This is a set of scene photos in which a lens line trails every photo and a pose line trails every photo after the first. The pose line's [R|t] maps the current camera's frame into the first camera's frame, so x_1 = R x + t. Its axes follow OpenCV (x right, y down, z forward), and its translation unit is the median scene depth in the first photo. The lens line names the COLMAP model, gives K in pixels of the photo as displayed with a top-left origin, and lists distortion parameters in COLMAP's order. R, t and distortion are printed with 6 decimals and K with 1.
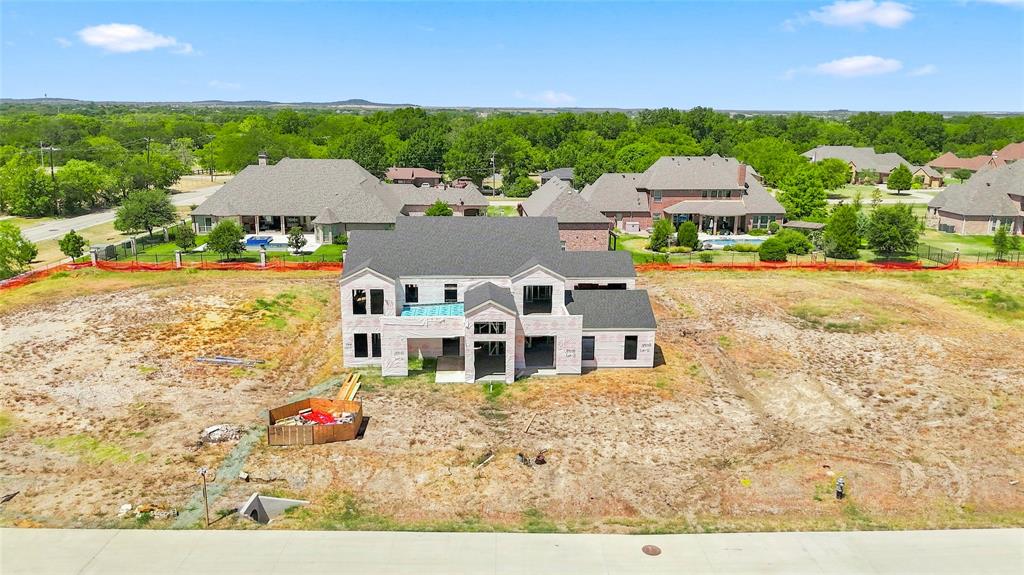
lens RADIAL K [[753.2, 0, 533.1], [0, 753.2, 239.4], [0, 0, 1]] dist [0.036912, -0.040224]
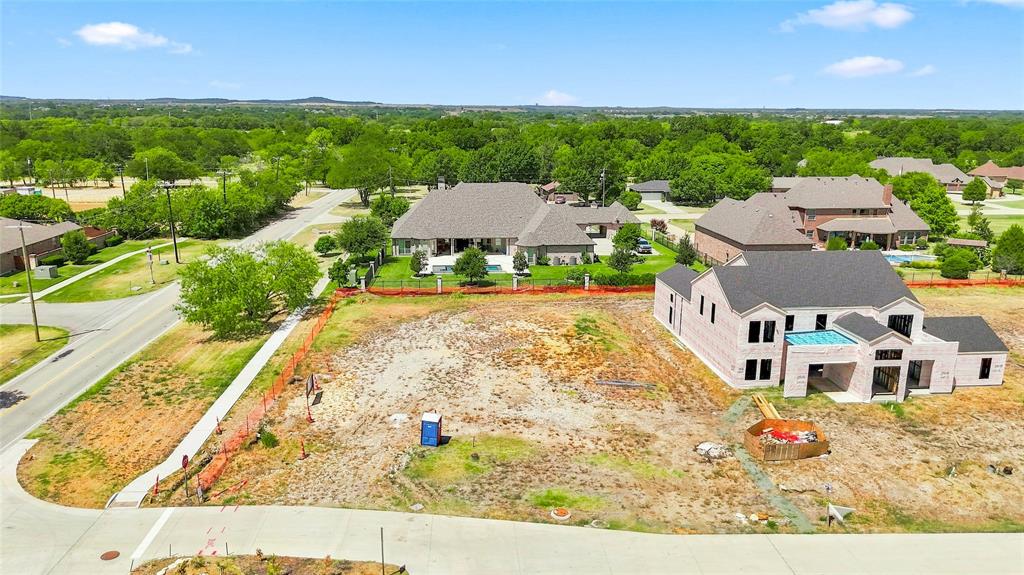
lens RADIAL K [[753.2, 0, 513.7], [0, 753.2, 293.2], [0, 0, 1]] dist [0.036912, -0.040224]
pose [[0.999559, -0.009785, 0.028023, -0.563884], [0.007783, 0.997469, 0.070676, -0.051200], [-0.028644, -0.070427, 0.997106, -0.094766]]
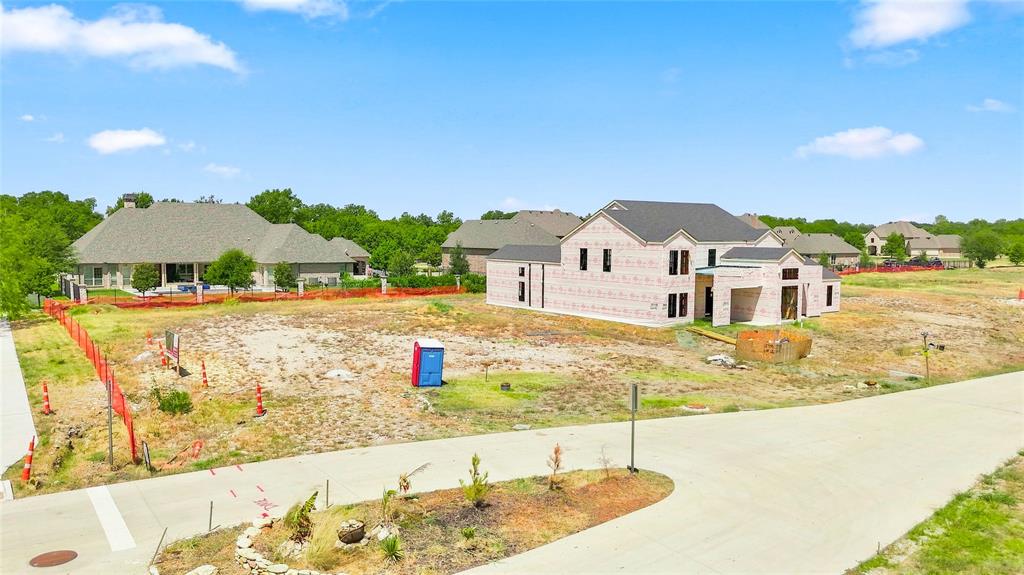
lens RADIAL K [[753.2, 0, 517.0], [0, 753.2, 289.9], [0, 0, 1]] dist [0.036912, -0.040224]
pose [[0.835364, -0.041586, 0.548121, -0.897557], [0.093593, 0.993335, -0.067275, 0.155430], [-0.541670, 0.107500, 0.833689, 0.230117]]
